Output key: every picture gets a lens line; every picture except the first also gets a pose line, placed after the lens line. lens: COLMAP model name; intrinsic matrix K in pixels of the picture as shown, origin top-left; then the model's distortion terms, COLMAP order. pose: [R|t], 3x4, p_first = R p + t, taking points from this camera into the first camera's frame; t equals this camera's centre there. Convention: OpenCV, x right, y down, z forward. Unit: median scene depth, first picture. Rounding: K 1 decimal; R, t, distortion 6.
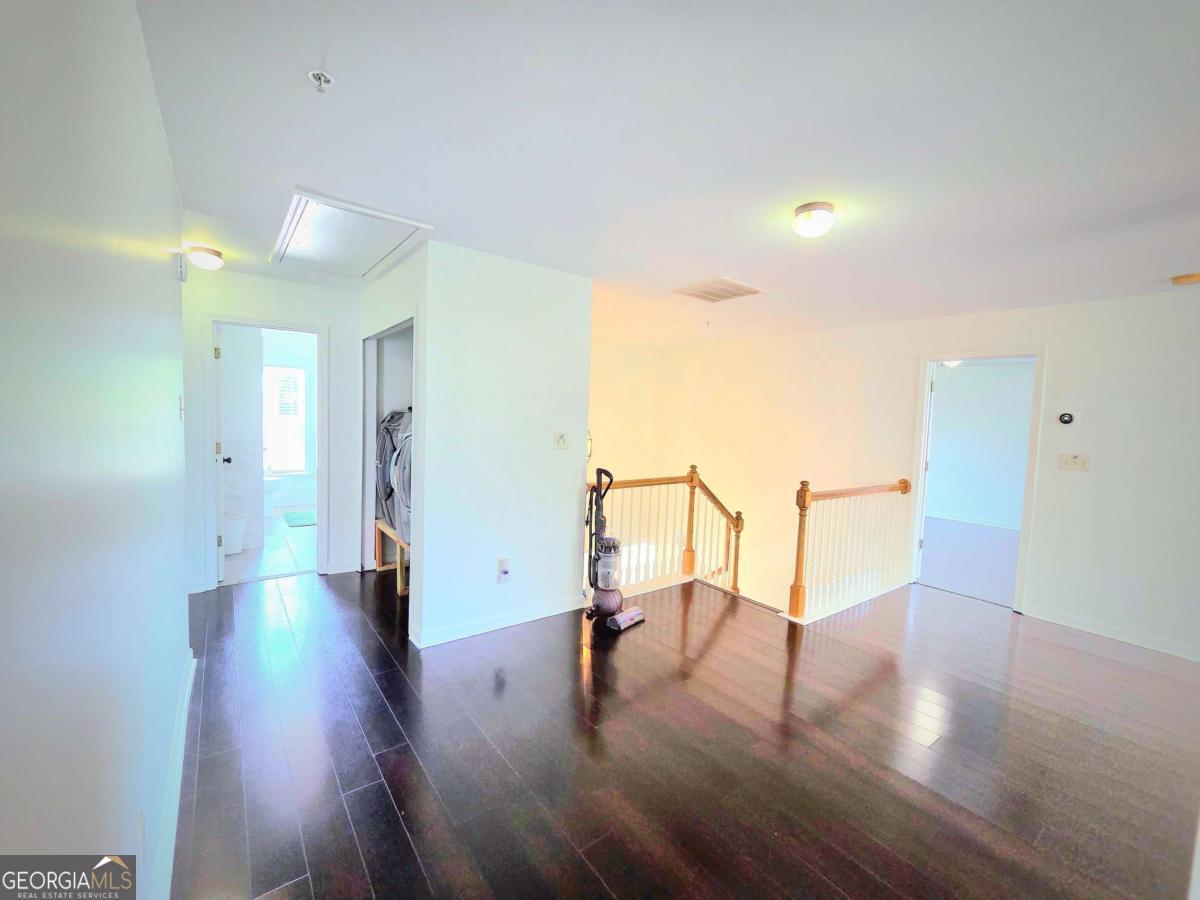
lens RADIAL K [[501.0, 0, 609.9], [0, 501.0, 449.6], [0, 0, 1]] dist [-0.002283, -0.000265]
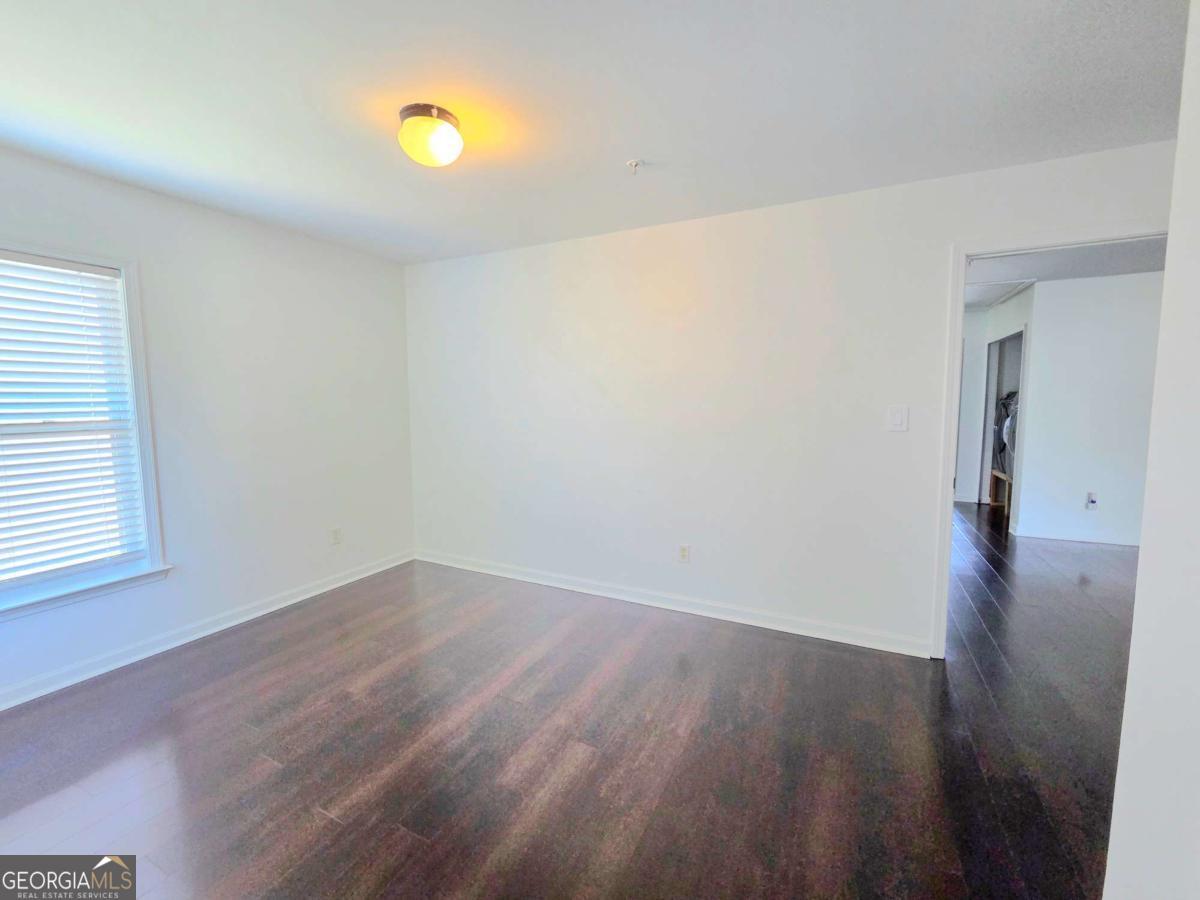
lens RADIAL K [[501.0, 0, 604.0], [0, 501.0, 447.9], [0, 0, 1]] dist [-0.002283, -0.000265]
pose [[0.440762, 0.042929, -0.896597, 0.364495], [-0.032340, 0.998967, 0.031932, 0.079625], [0.897041, 0.014922, 0.441695, -0.705580]]
